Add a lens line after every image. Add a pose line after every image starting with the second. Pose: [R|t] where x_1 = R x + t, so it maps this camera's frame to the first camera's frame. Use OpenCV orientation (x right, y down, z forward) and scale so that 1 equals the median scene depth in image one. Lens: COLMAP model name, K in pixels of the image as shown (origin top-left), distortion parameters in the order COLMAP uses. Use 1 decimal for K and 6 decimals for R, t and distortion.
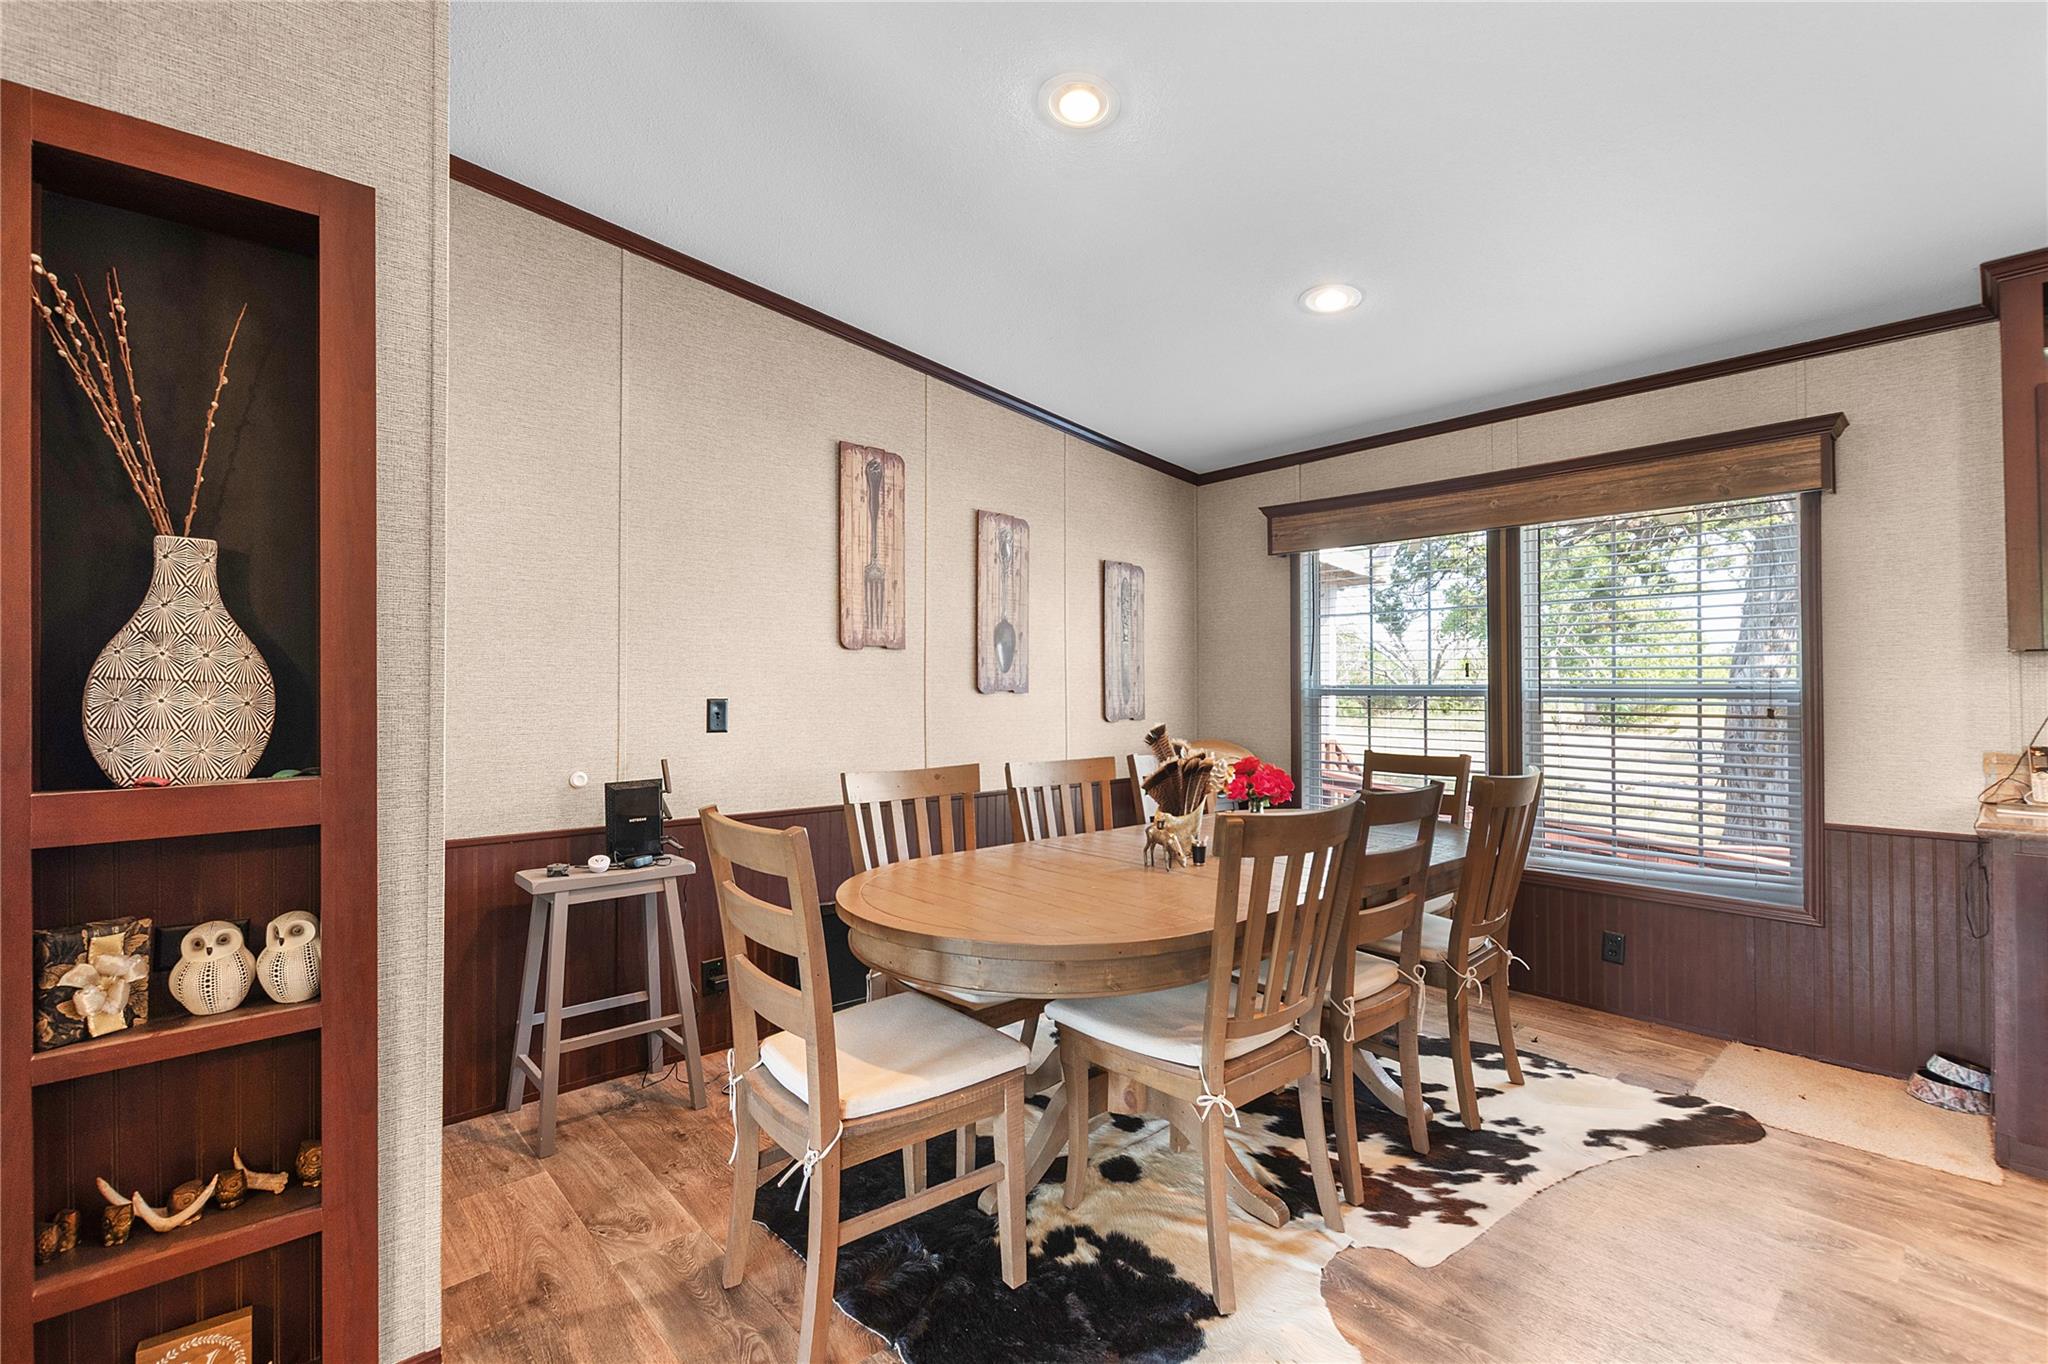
lens RADIAL K [[900.7, 0, 1018.9], [0, 900.7, 682.1], [0, 0, 1]] dist [-0.001547, -0.000529]
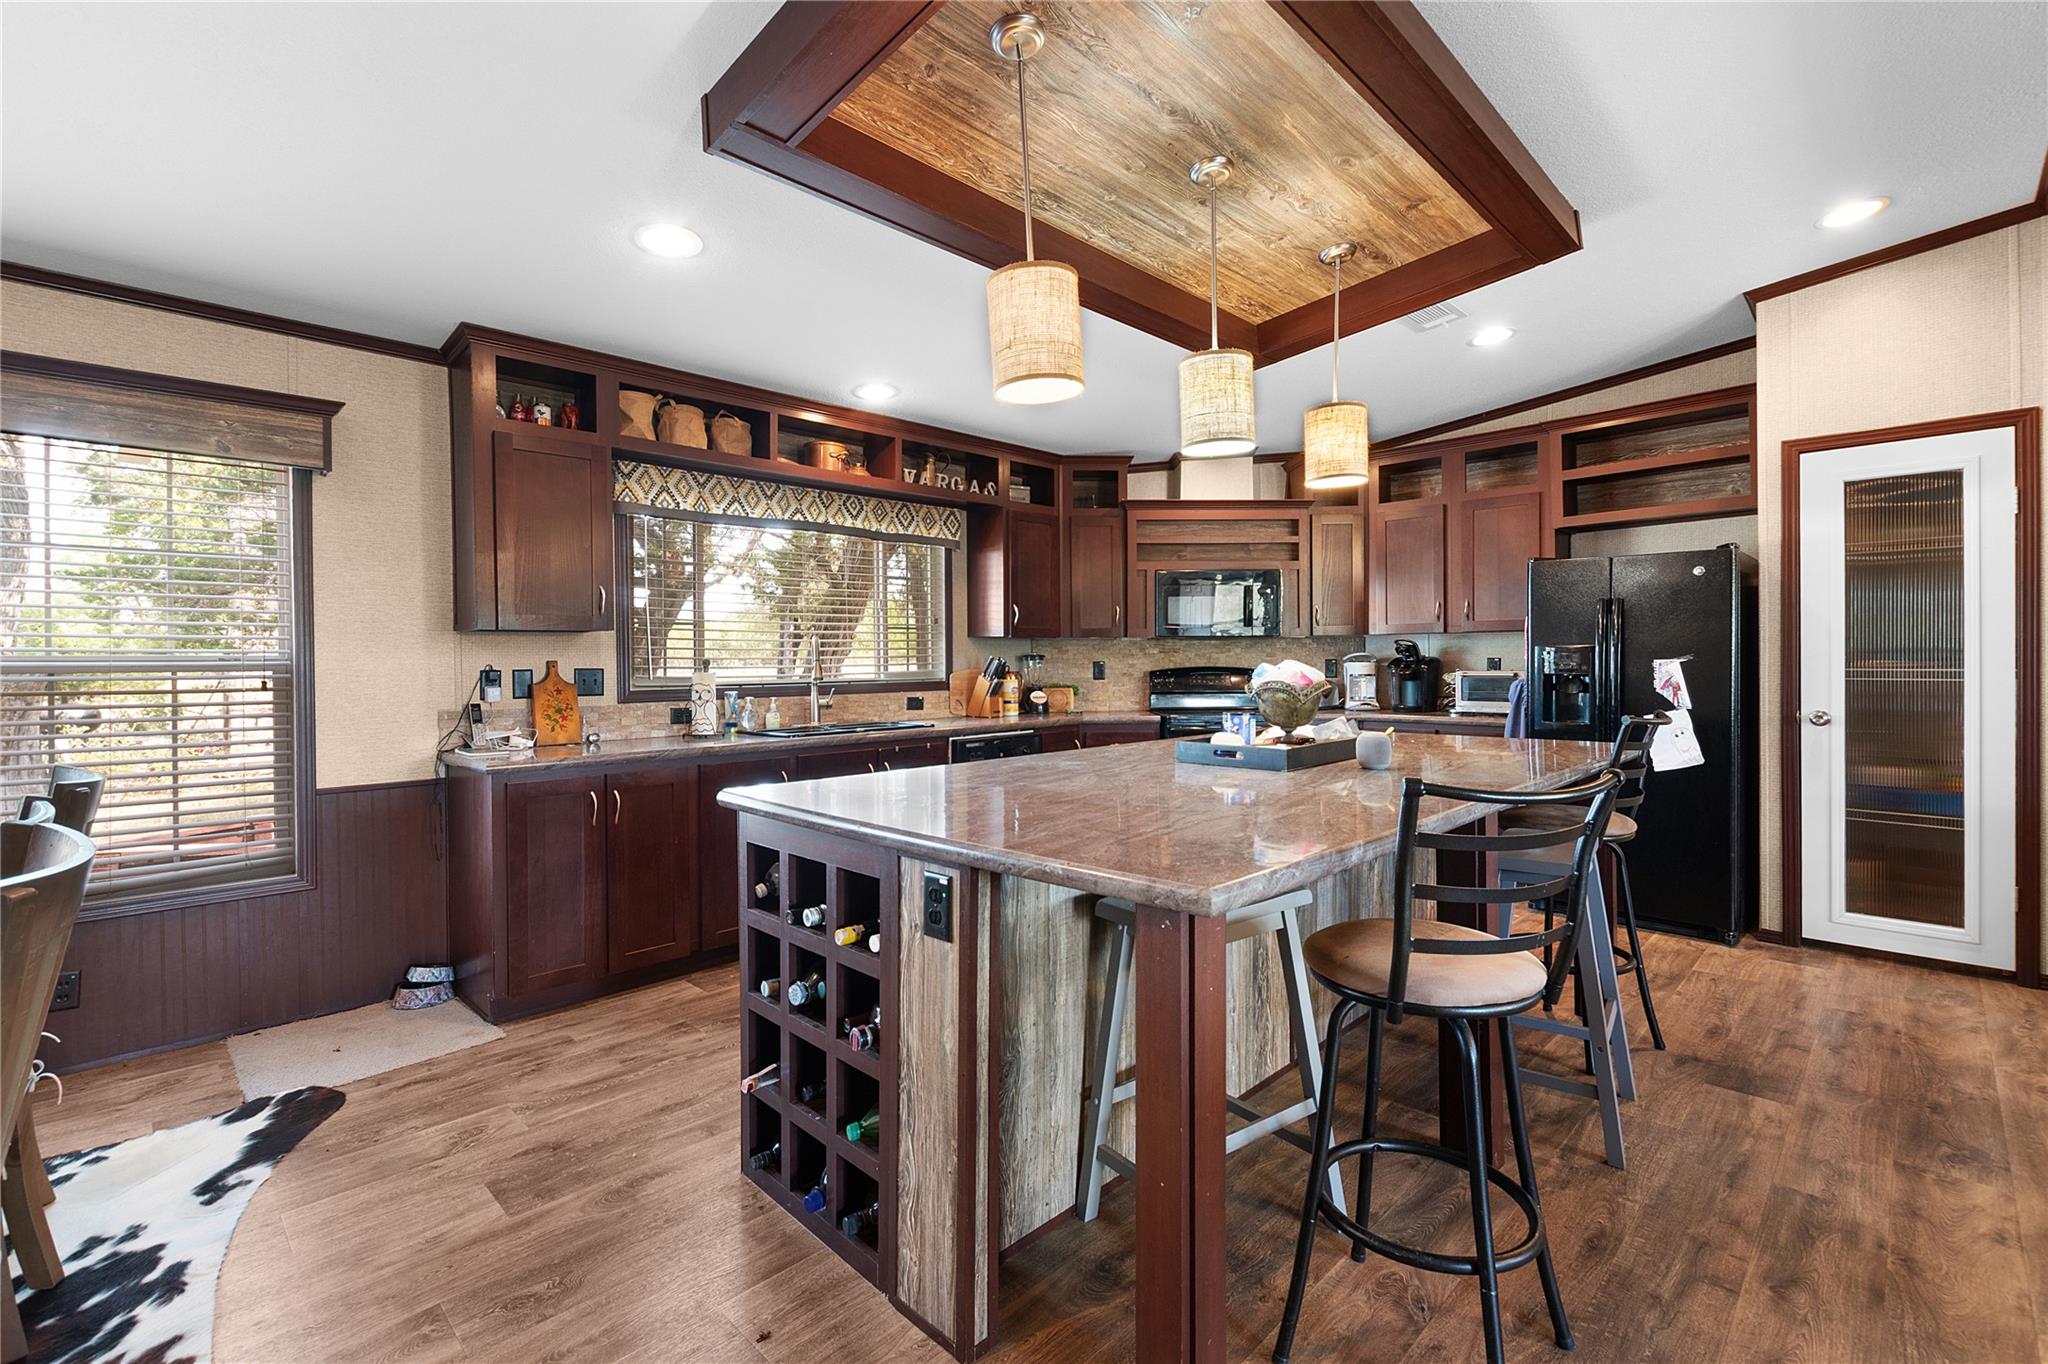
lens RADIAL K [[900.7, 0, 1047.6], [0, 900.7, 664.6], [0, 0, 1]] dist [-0.001547, -0.000529]
pose [[-0.067350, -0.008725, 0.997691, -0.224404], [-0.001226, 0.999962, 0.008662, 0.002482], [-0.997729, -0.000640, -0.067358, 0.244775]]
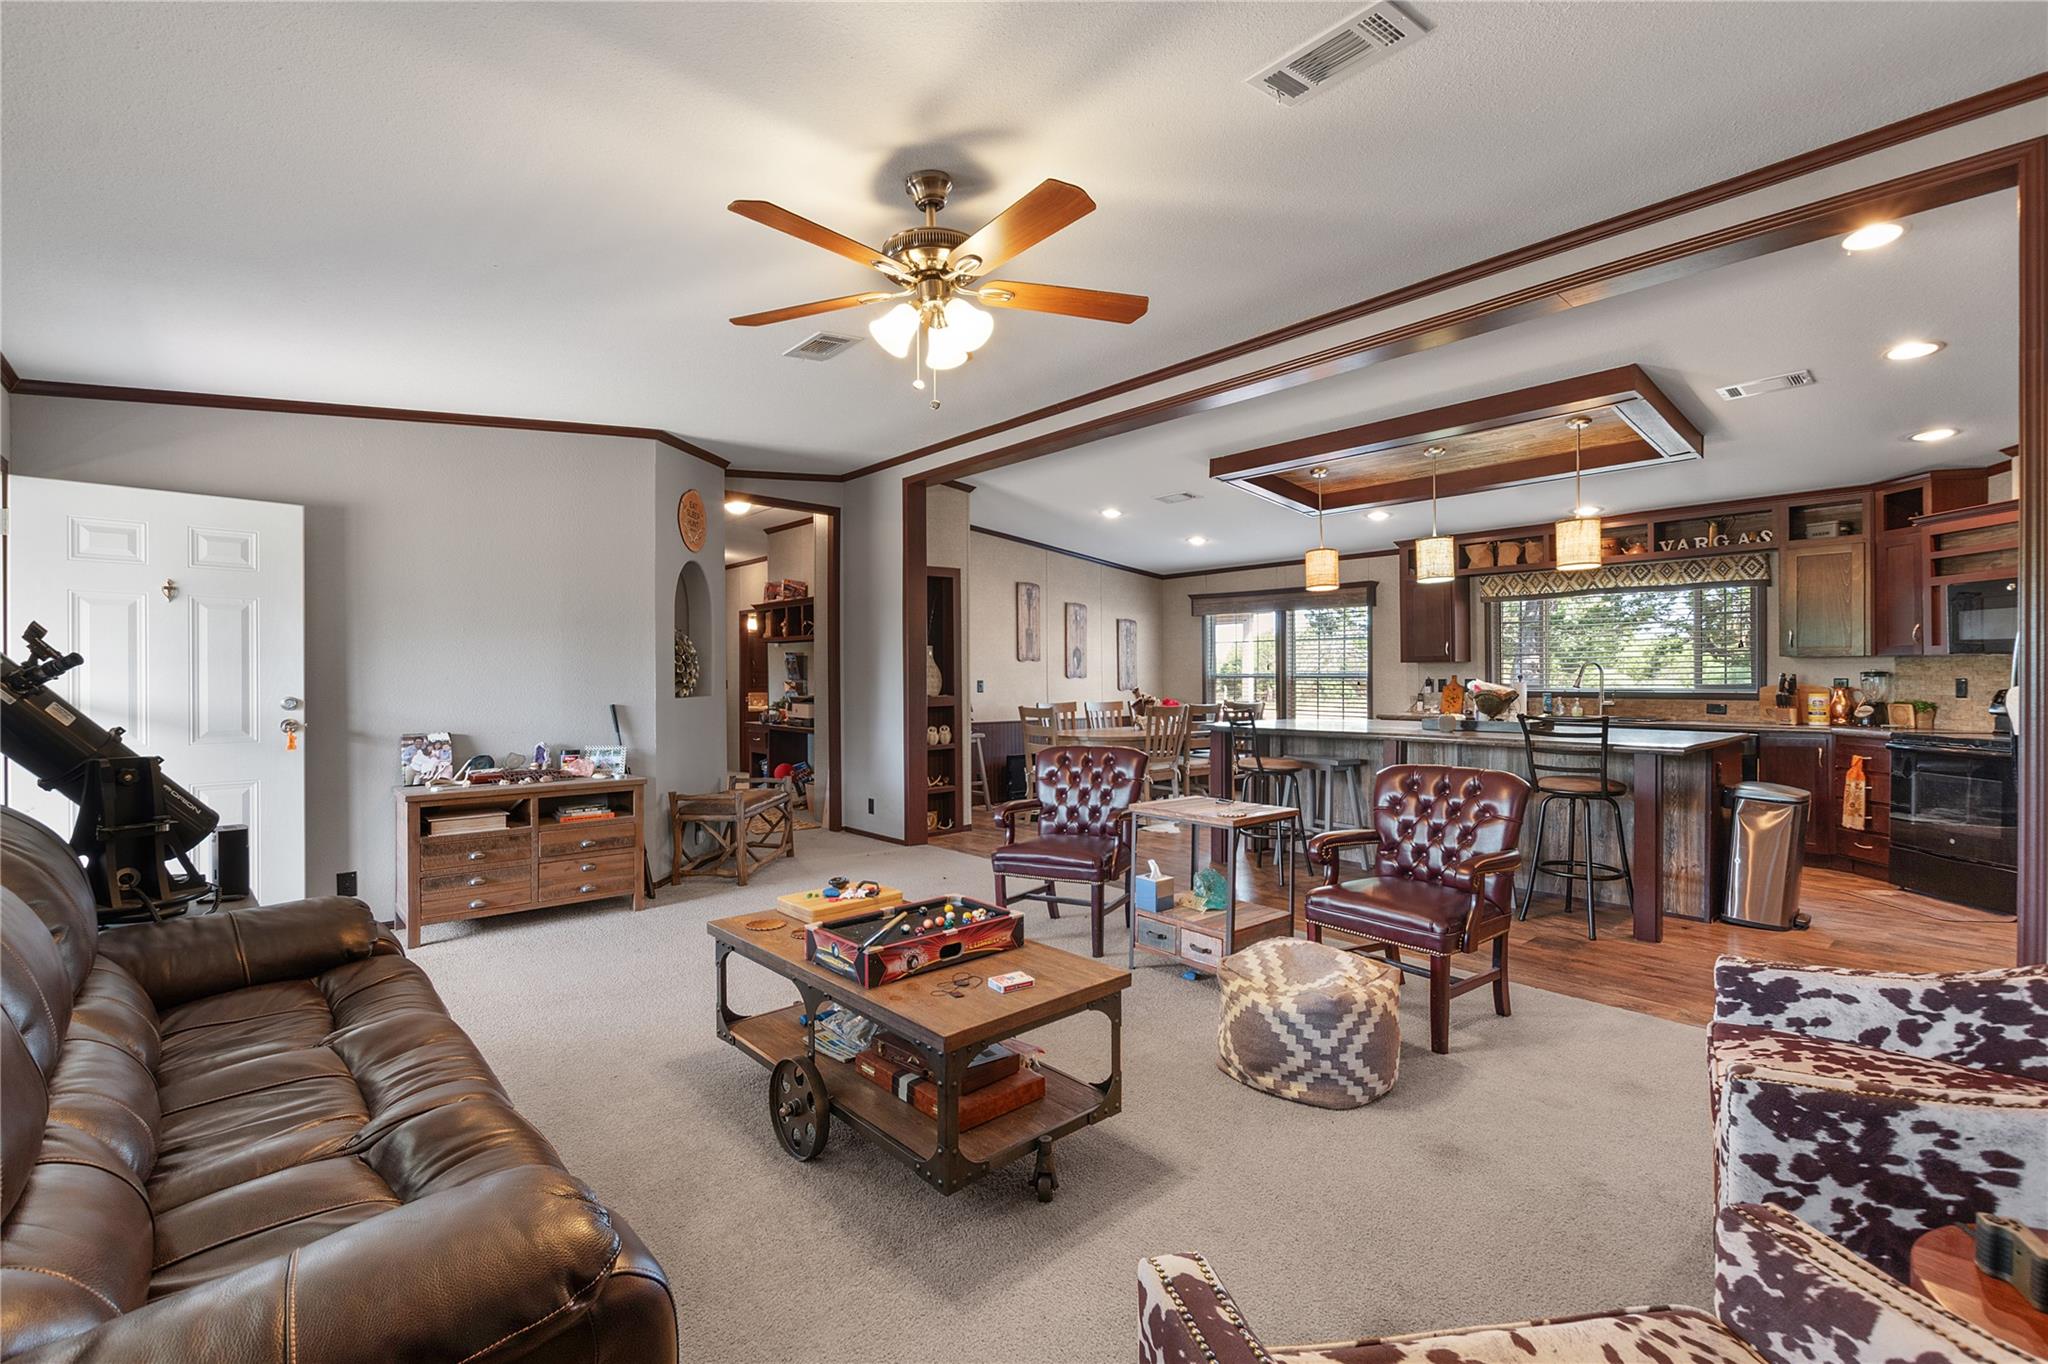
lens RADIAL K [[900.7, 0, 1015.8], [0, 900.7, 688.5], [0, 0, 1]] dist [-0.001547, -0.000529]
pose [[0.999880, -0.003938, -0.014950, -0.208434], [0.004265, 0.999750, 0.021939, -0.018578], [0.014859, -0.022000, 0.999648, -2.045544]]
